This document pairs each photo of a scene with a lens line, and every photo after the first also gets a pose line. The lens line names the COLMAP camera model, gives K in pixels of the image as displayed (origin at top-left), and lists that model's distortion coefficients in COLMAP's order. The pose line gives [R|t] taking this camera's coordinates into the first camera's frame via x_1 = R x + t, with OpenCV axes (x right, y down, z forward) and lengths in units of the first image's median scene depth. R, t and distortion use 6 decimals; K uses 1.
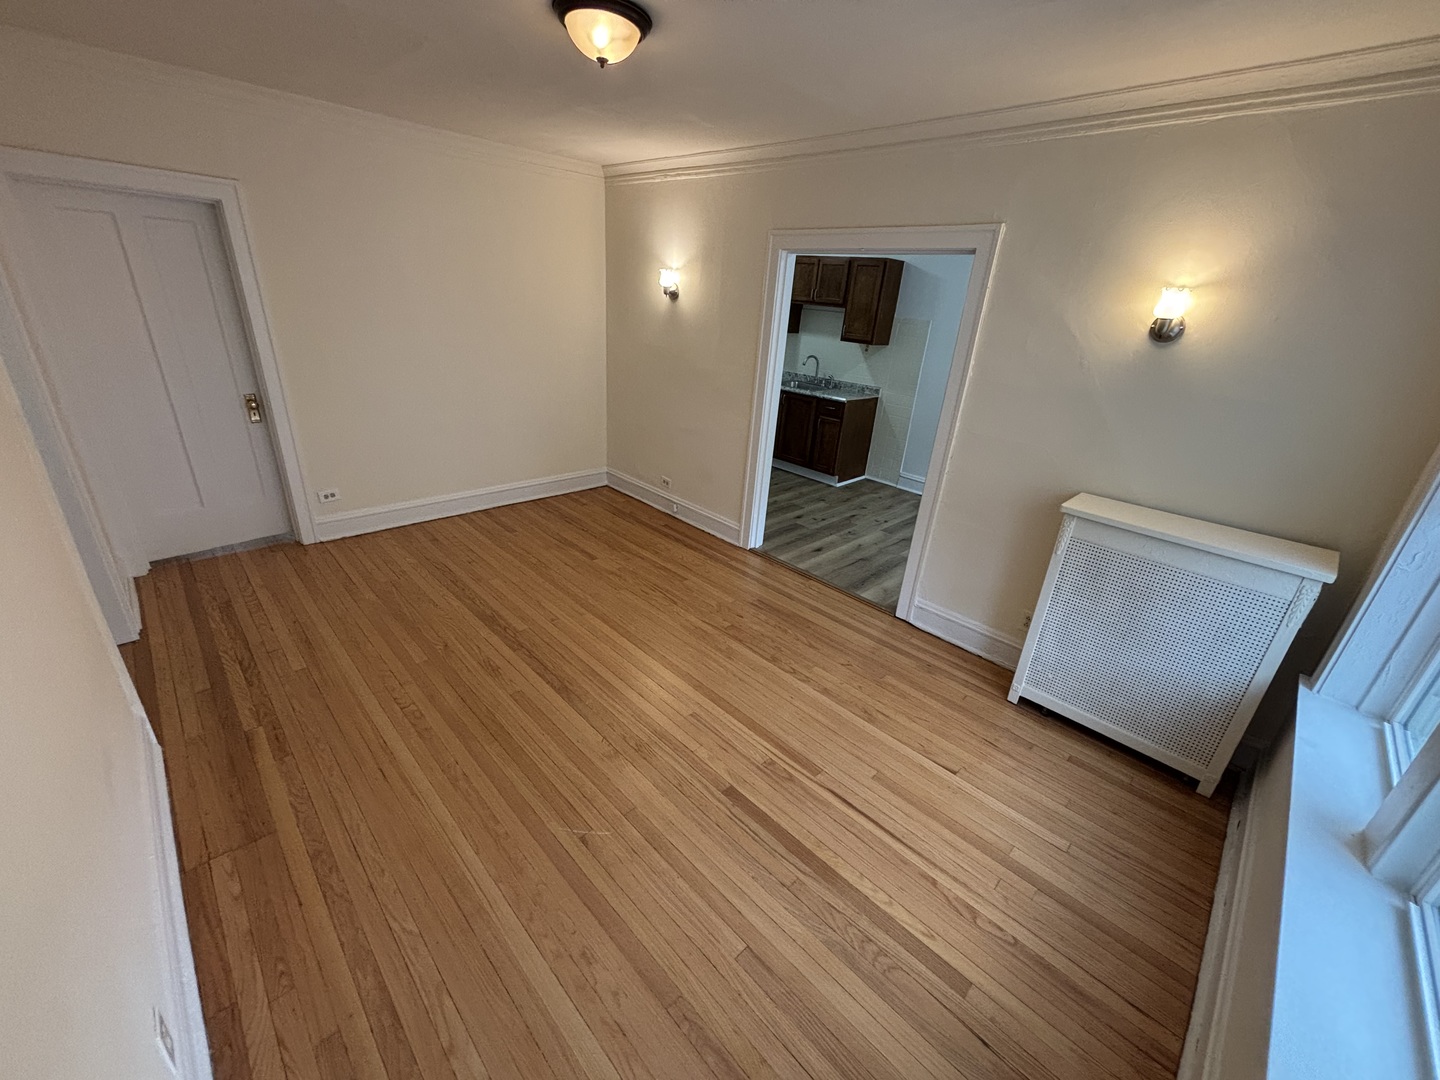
lens RADIAL K [[584.6, 0, 715.2], [0, 584.6, 538.7], [0, 0, 1]] dist [0.013708, -0.000711]
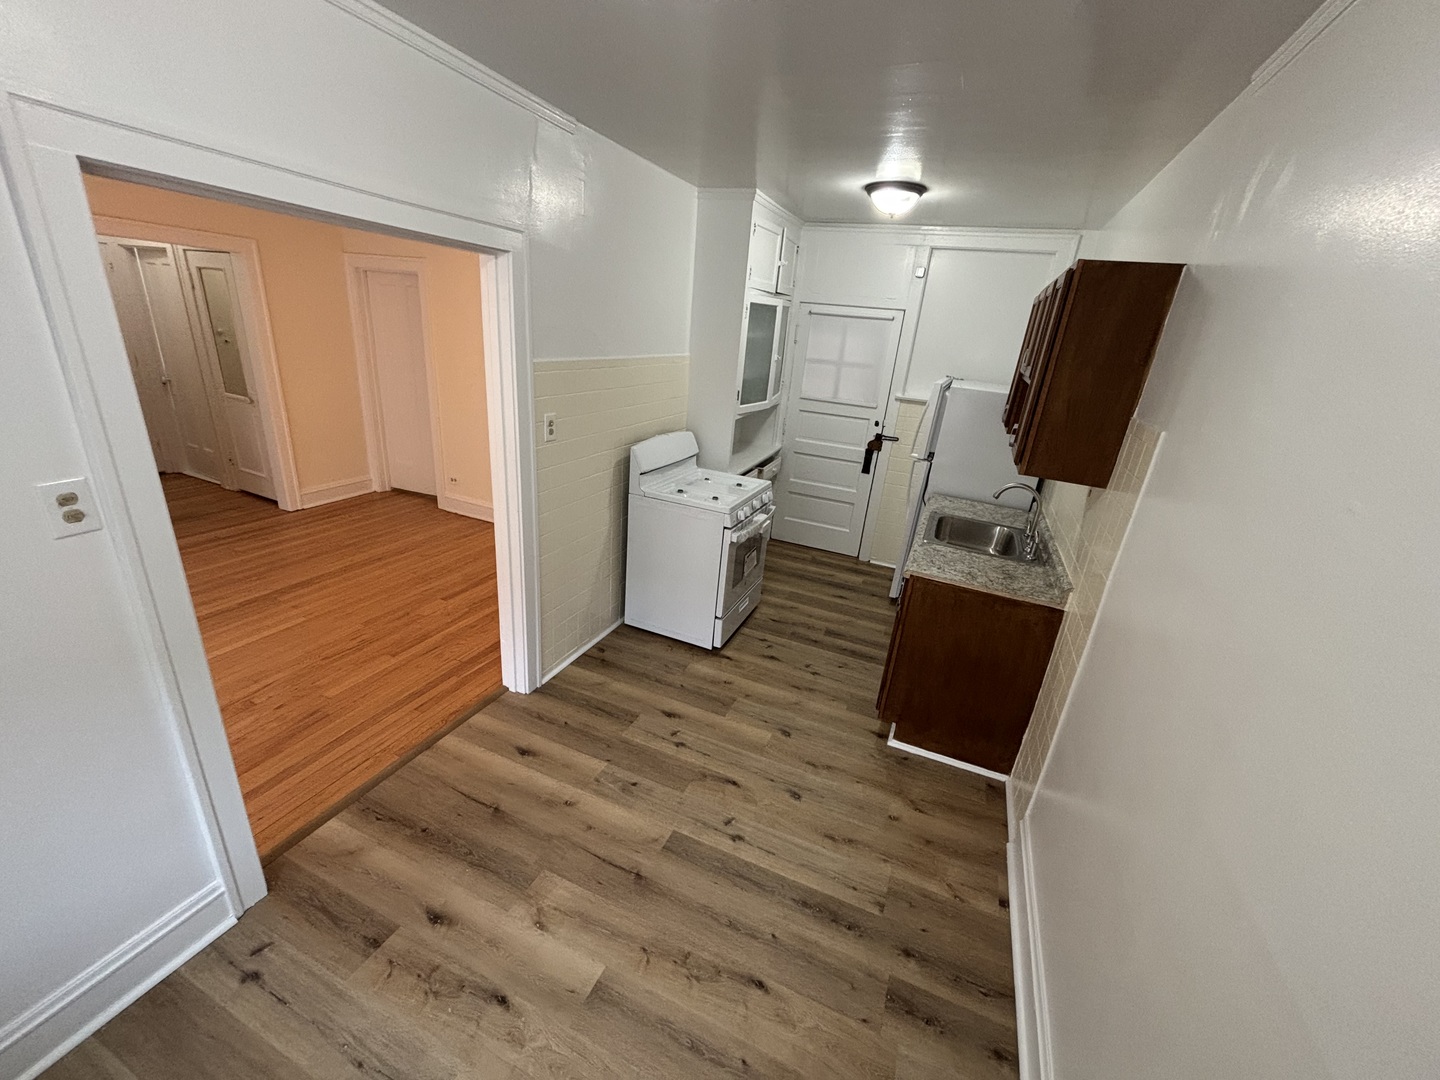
lens RADIAL K [[578.2, 0, 712.0], [0, 578.2, 548.5], [0, 0, 1]] dist [-0.001562, -0.000229]
pose [[0.375867, 0.300949, -0.876444, 0.650244], [-0.410923, 0.901850, 0.133447, -0.296803], [0.830582, 0.309993, 0.462643, 0.791047]]
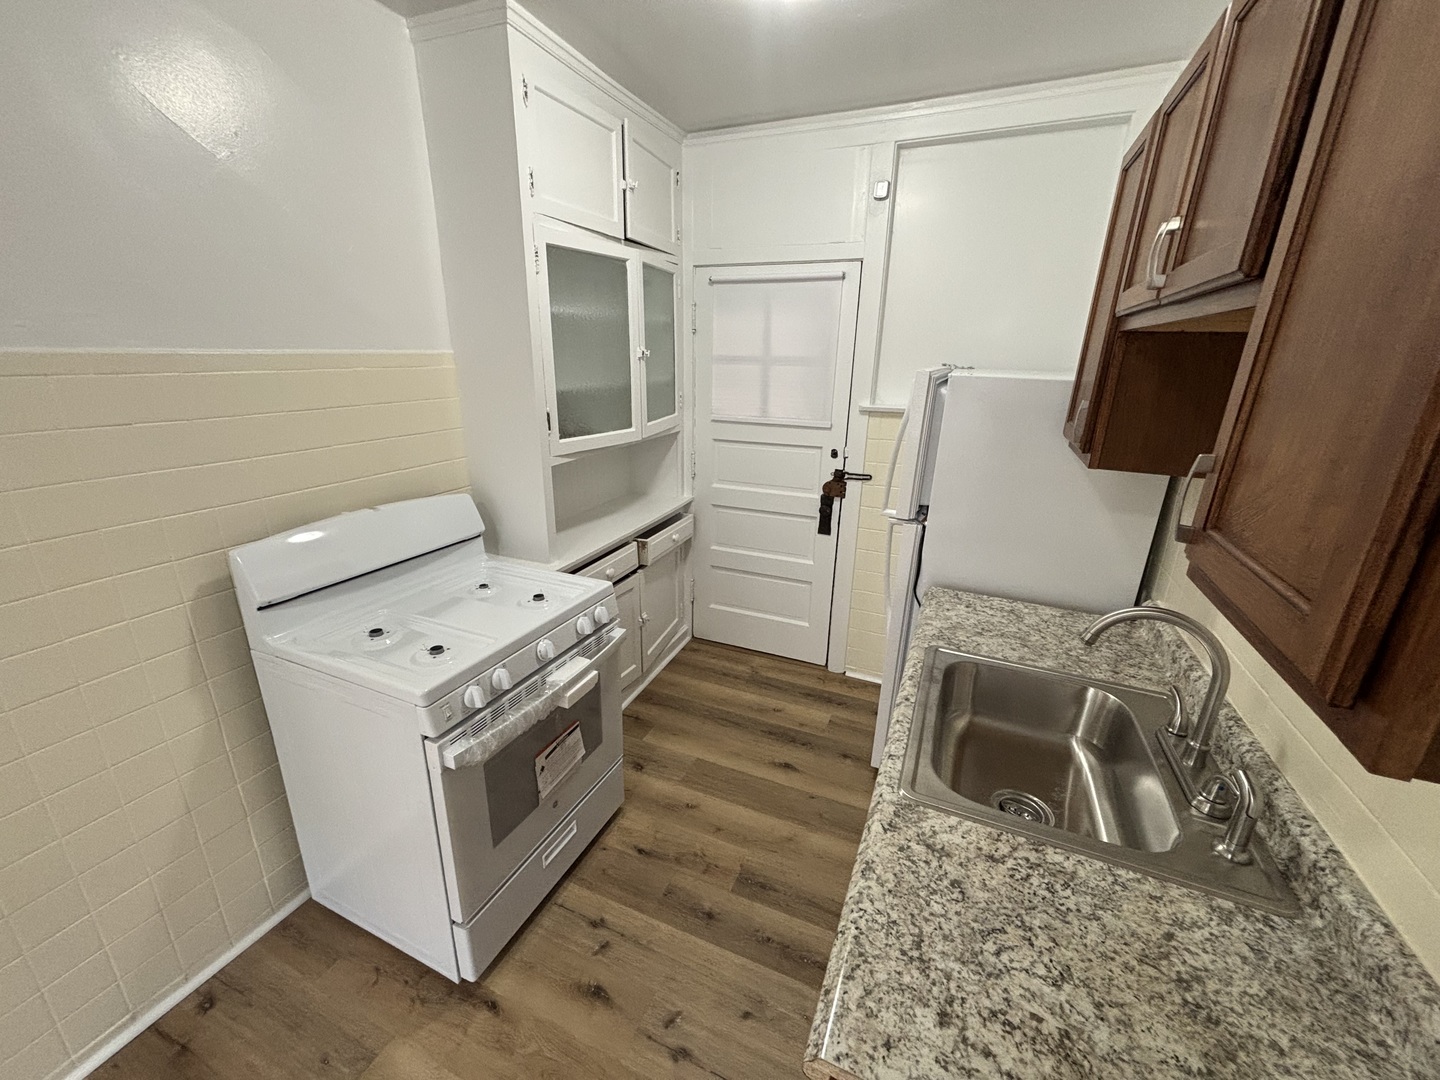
lens RADIAL K [[584.6, 0, 715.2], [0, 584.6, 538.7], [0, 0, 1]] dist [0.013708, -0.000711]
pose [[0.369042, 0.218993, -0.903244, 0.370361], [-0.353933, 0.931731, 0.081292, -0.388447], [0.859383, 0.289688, 0.421357, 1.057260]]
